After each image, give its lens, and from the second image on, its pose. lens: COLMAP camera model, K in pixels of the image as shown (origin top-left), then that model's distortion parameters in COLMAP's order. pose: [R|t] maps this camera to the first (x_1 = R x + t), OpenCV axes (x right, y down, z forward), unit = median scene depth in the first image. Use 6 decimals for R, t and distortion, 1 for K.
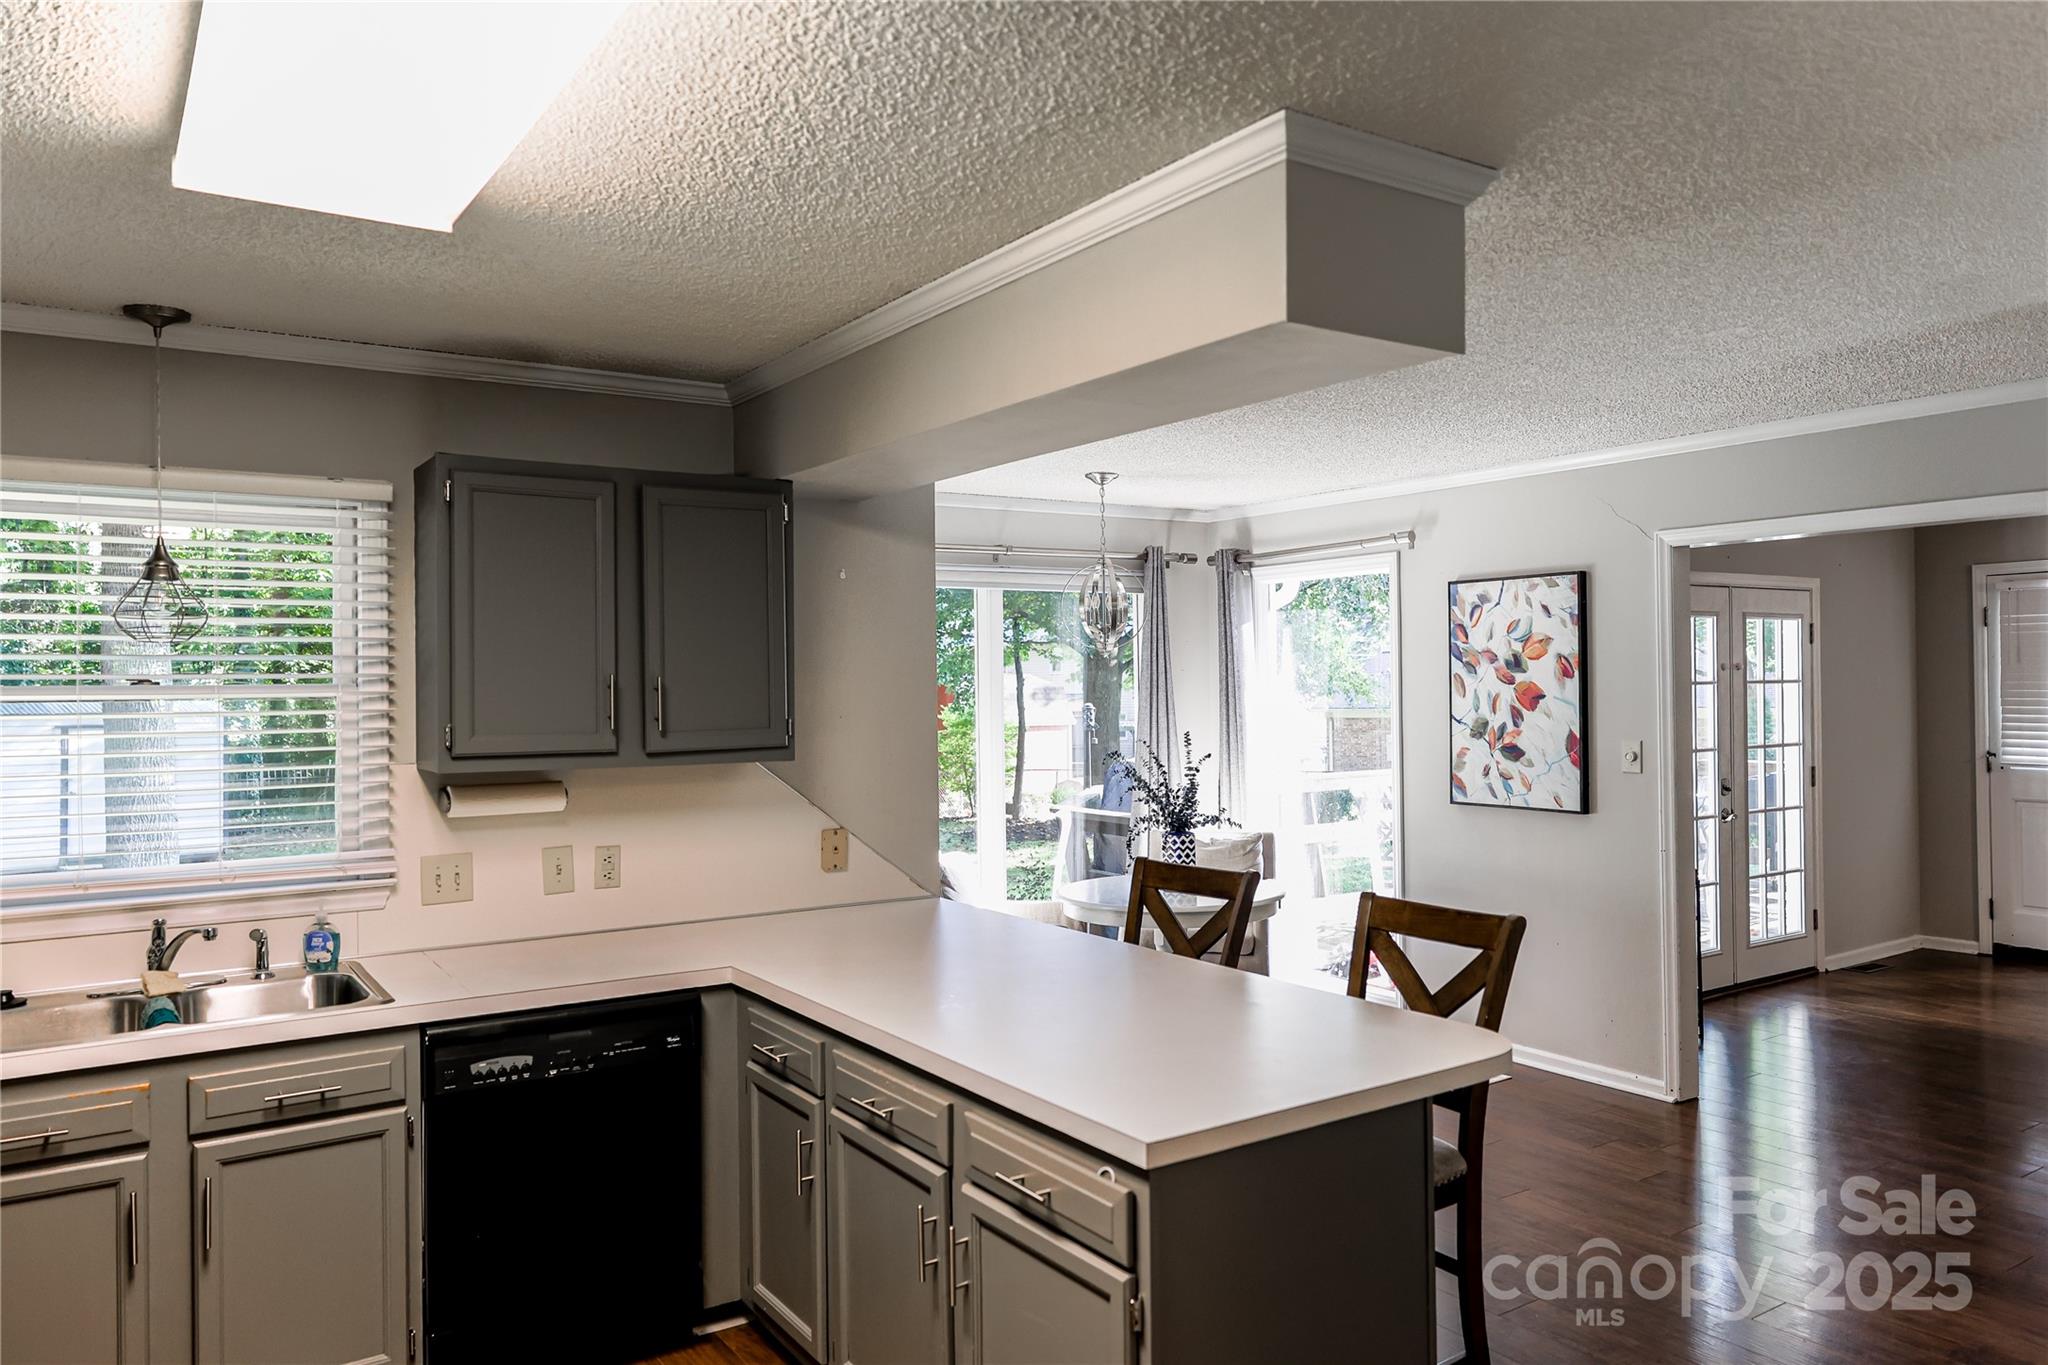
lens RADIAL K [[1394.2, 0, 1024.0], [0, 1394.2, 682.5], [0, 0, 1]] dist [0.036887, 0.000404]
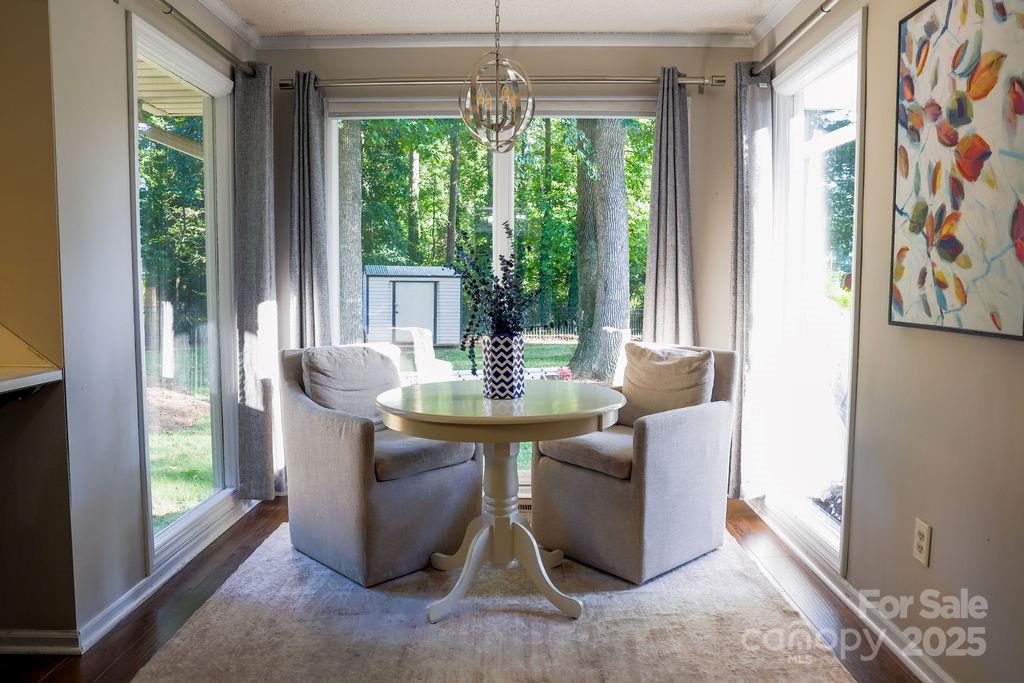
lens RADIAL K [[717.5, 0, 506.2], [0, 717.5, 320.9], [0, 0, 1]] dist [0.002100, 0.000623]
pose [[0.819441, 0.048465, -0.571110, 0.371543], [-0.013809, 0.997799, 0.064861, 0.065312], [0.572997, -0.045263, 0.818307, 0.591738]]
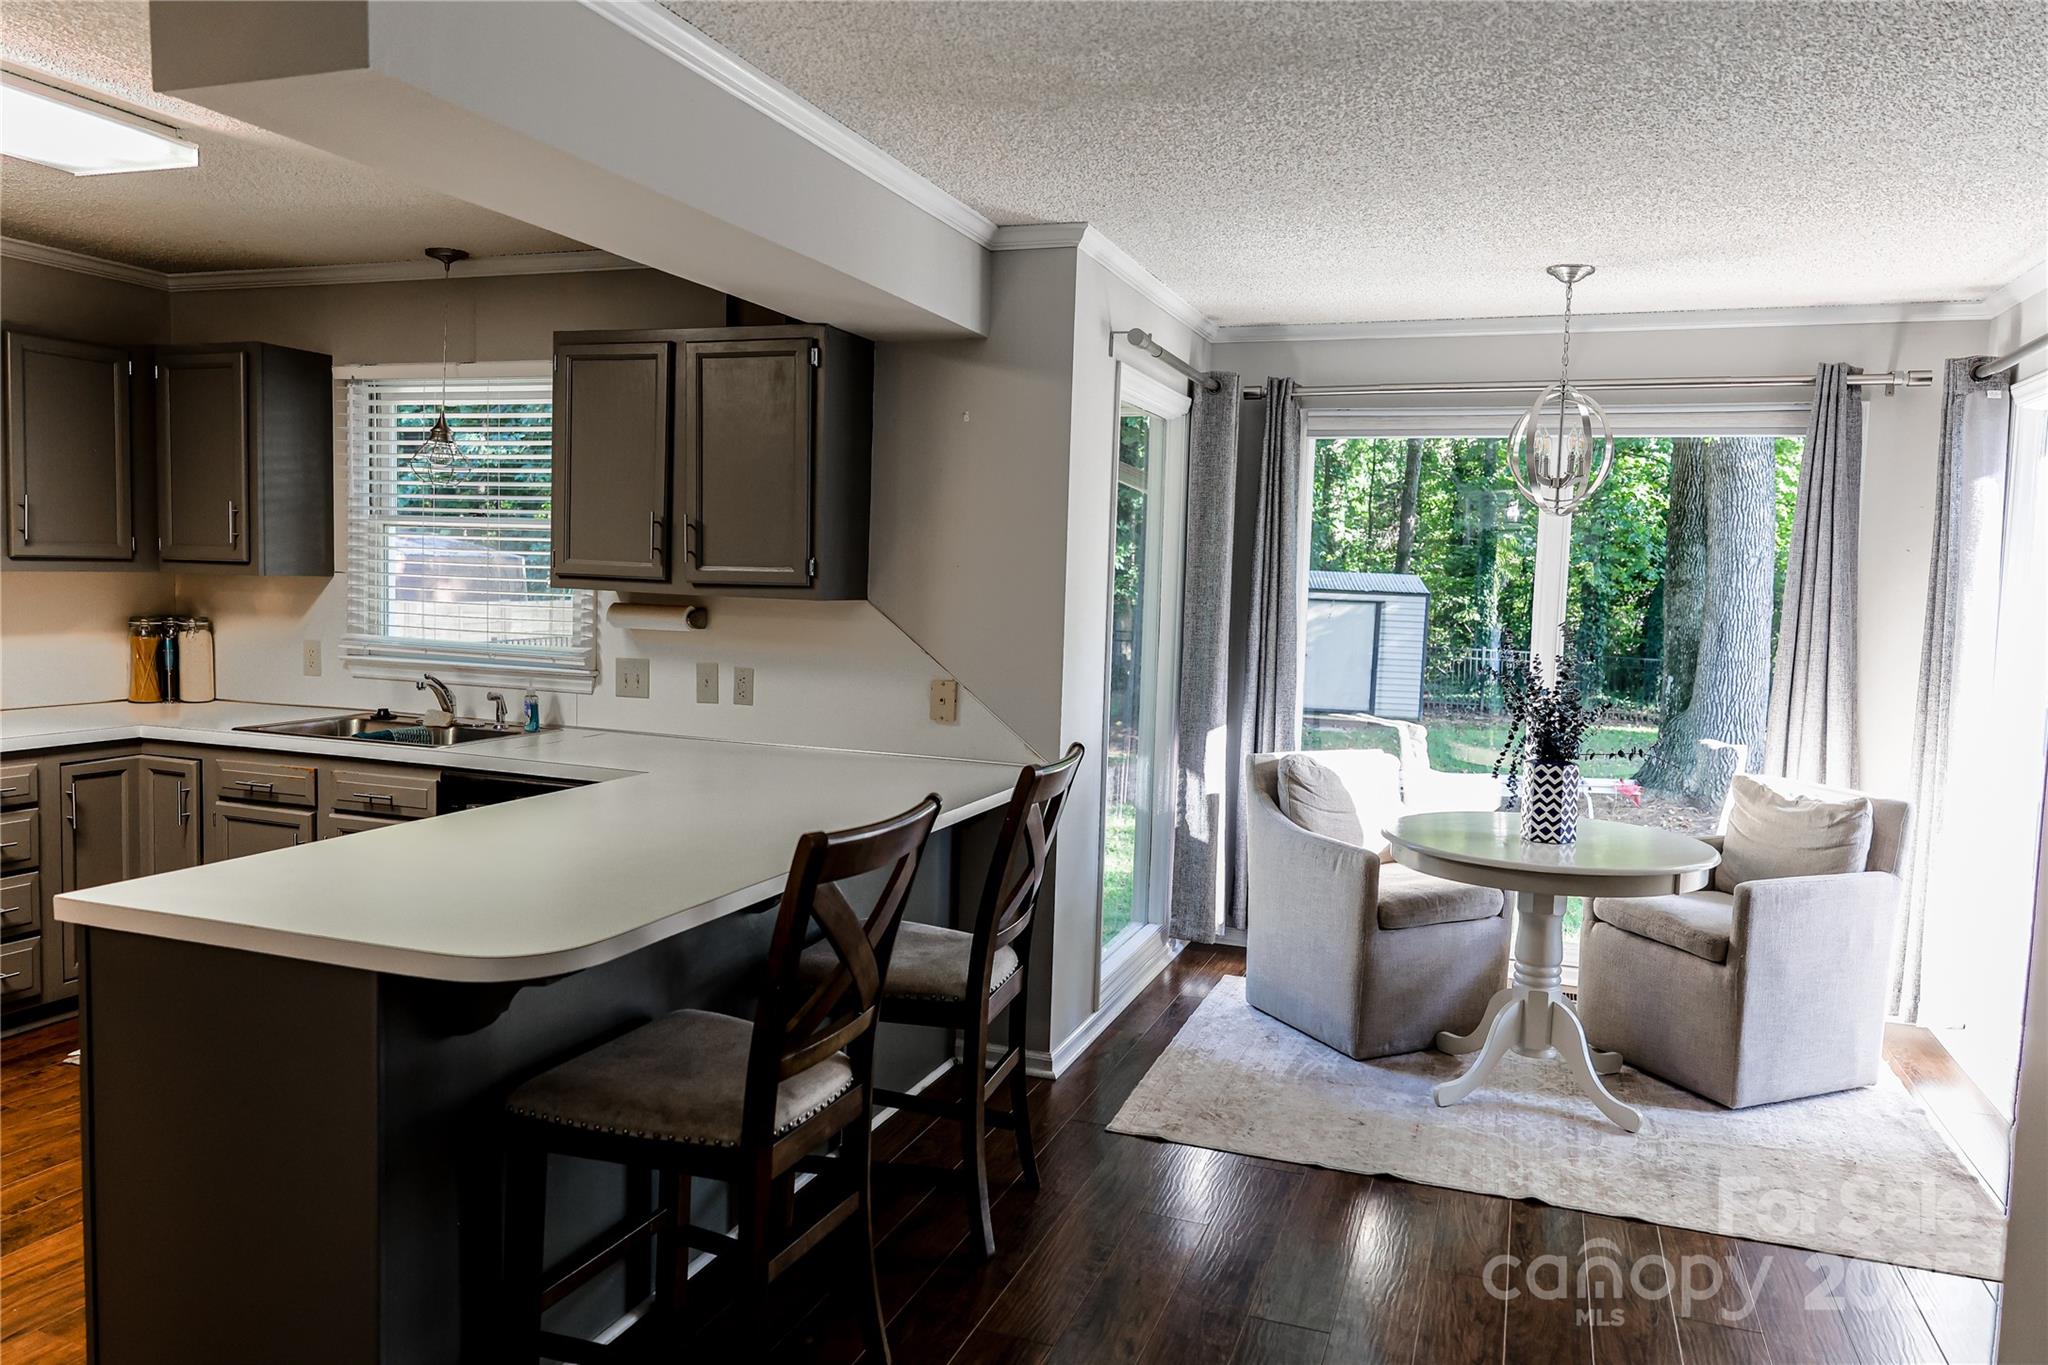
lens RADIAL K [[1399.4, 0, 1087.5], [0, 1399.4, 663.8], [0, 0, 1]] dist [0.066941, 0.001488]
pose [[0.609816, 0.087116, -0.787740, 0.523423], [-0.037654, 0.996003, 0.080998, 0.005599], [0.791648, -0.019732, 0.610659, 0.345553]]
